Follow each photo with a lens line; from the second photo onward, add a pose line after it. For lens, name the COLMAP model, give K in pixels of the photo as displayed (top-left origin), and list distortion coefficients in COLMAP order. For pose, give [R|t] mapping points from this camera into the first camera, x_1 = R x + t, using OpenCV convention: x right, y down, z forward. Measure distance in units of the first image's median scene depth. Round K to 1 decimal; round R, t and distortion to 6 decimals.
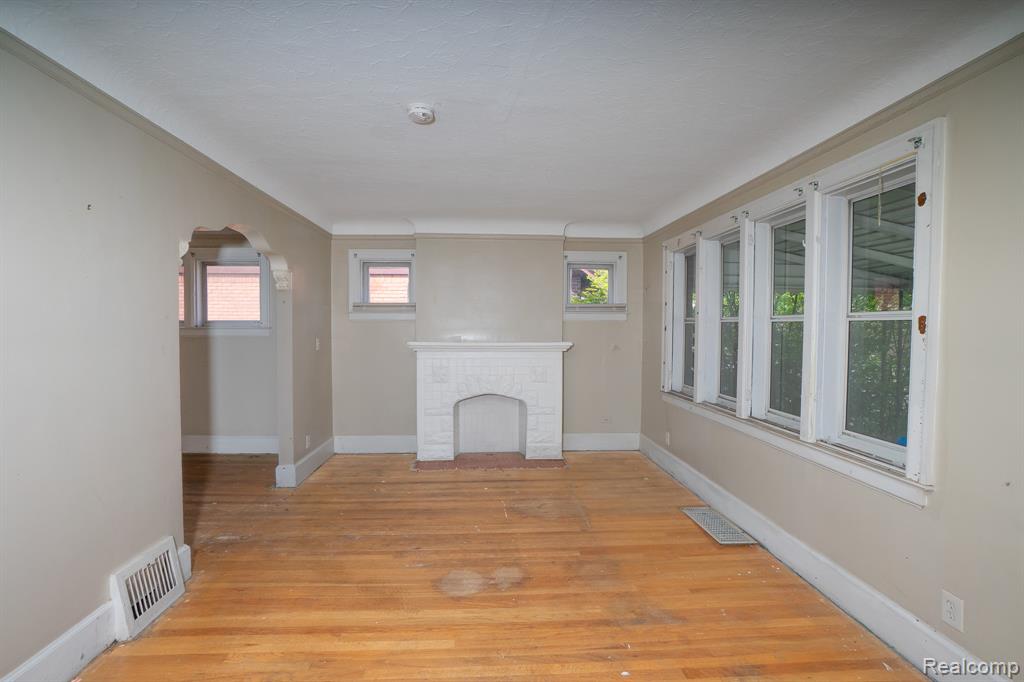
lens RADIAL K [[472.6, 0, 512.0], [0, 472.6, 341.0], [0, 0, 1]] dist [-0.032337, 0.000862]
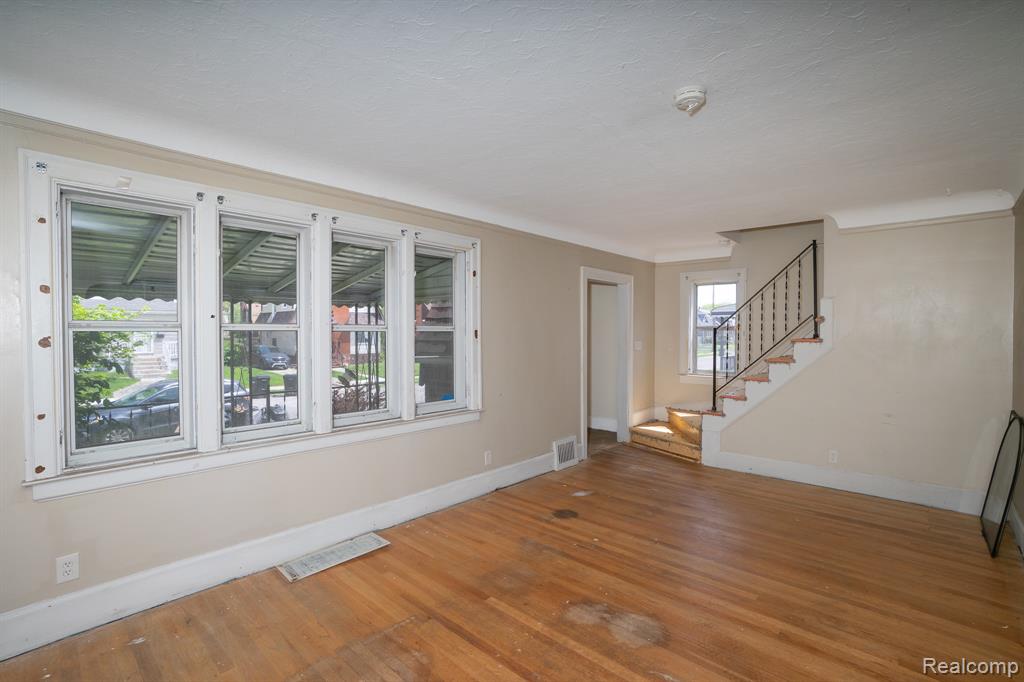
lens RADIAL K [[472.6, 0, 512.0], [0, 472.6, 341.0], [0, 0, 1]] dist [-0.032337, 0.000862]
pose [[-0.694735, -0.018831, 0.719019, -0.386717], [0.018012, 0.998888, 0.043565, -0.046994], [-0.719040, 0.043217, -0.693624, 1.200002]]
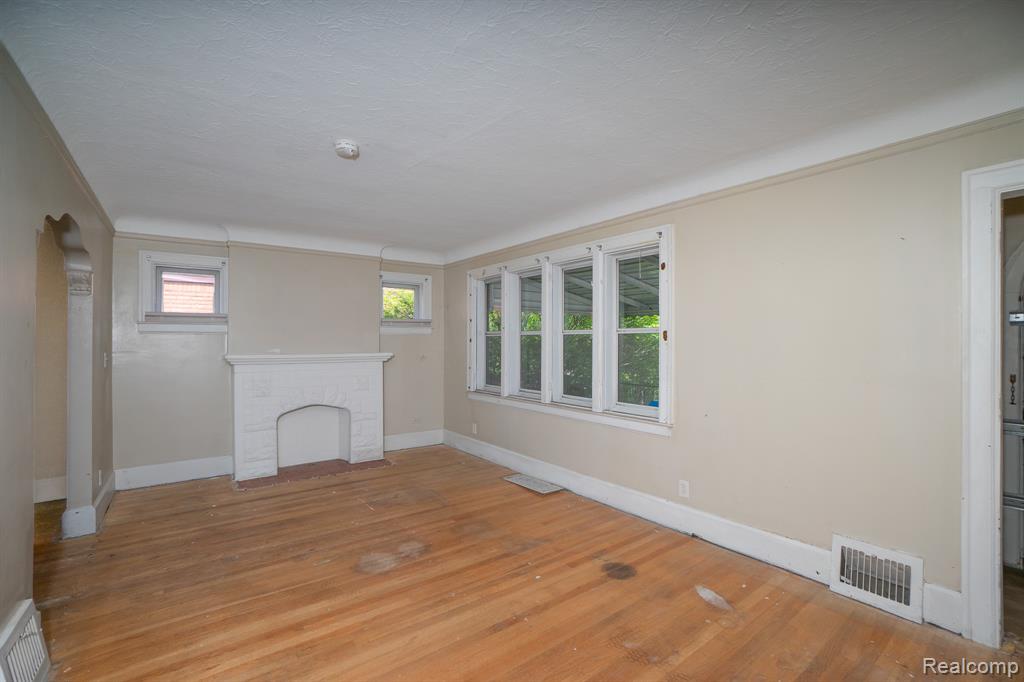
lens RADIAL K [[454.7, 0, 512.0], [0, 454.7, 341.0], [0, 0, 1]] dist [-0.057857, 0.023277]
pose [[0.833108, -0.003961, 0.553097, -0.297385], [0.020498, 0.999509, -0.023718, 0.007472], [-0.552731, 0.031097, 0.832779, -0.069202]]
